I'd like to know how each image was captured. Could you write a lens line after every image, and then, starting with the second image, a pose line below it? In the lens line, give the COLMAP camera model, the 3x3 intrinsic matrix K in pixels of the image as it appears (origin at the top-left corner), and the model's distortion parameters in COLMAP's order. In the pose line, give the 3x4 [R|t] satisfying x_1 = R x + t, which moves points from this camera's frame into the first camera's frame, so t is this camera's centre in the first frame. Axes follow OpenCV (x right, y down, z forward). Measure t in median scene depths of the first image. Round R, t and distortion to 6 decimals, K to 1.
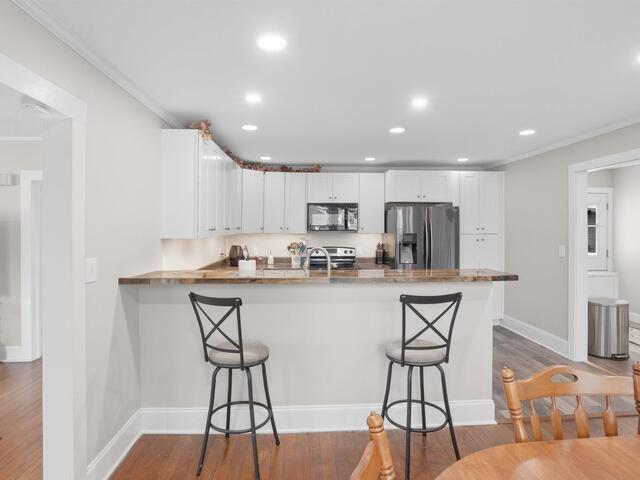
lens RADIAL K [[369.6, 0, 323.1], [0, 369.6, 225.2], [0, 0, 1]] dist [0.000546, -0.000521]
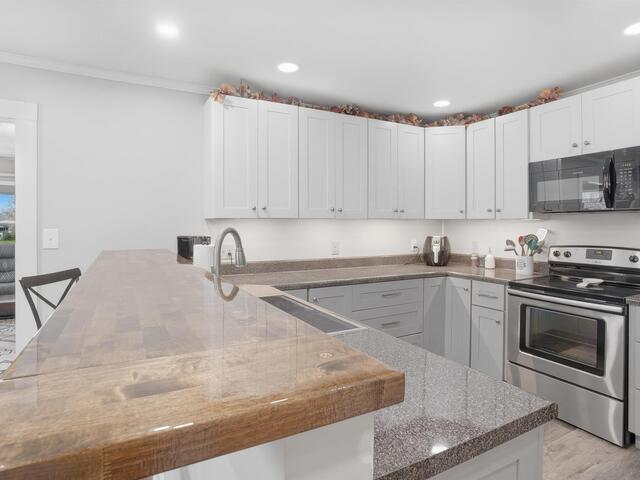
lens RADIAL K [[369.6, 0, 323.1], [0, 369.6, 225.2], [0, 0, 1]] dist [0.000546, -0.000521]
pose [[0.435879, 0.001566, -0.900004, 0.318841], [0.004198, 0.999984, 0.003773, 0.029164], [0.899996, -0.005422, 0.435865, 0.485502]]
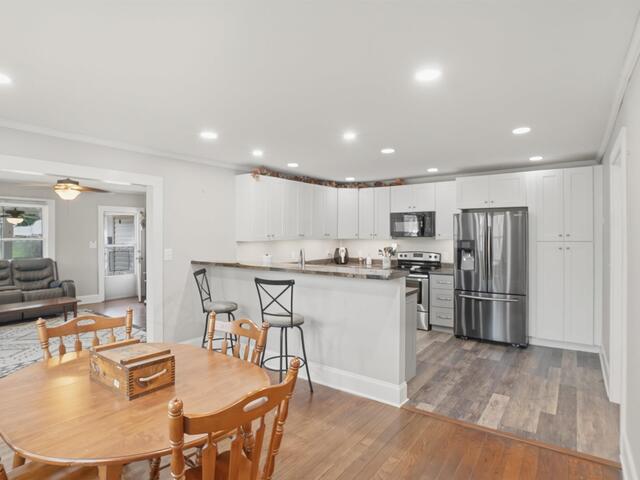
lens RADIAL K [[353.9, 0, 320.0], [0, 353.9, 240.0], [0, 0, 1]] dist [-0.002604, -0.000277]
pose [[0.770351, 0.010245, -0.637538, 0.494983], [0.005352, 0.999732, 0.022532, -0.001385], [0.637598, -0.020769, 0.770089, 0.004245]]
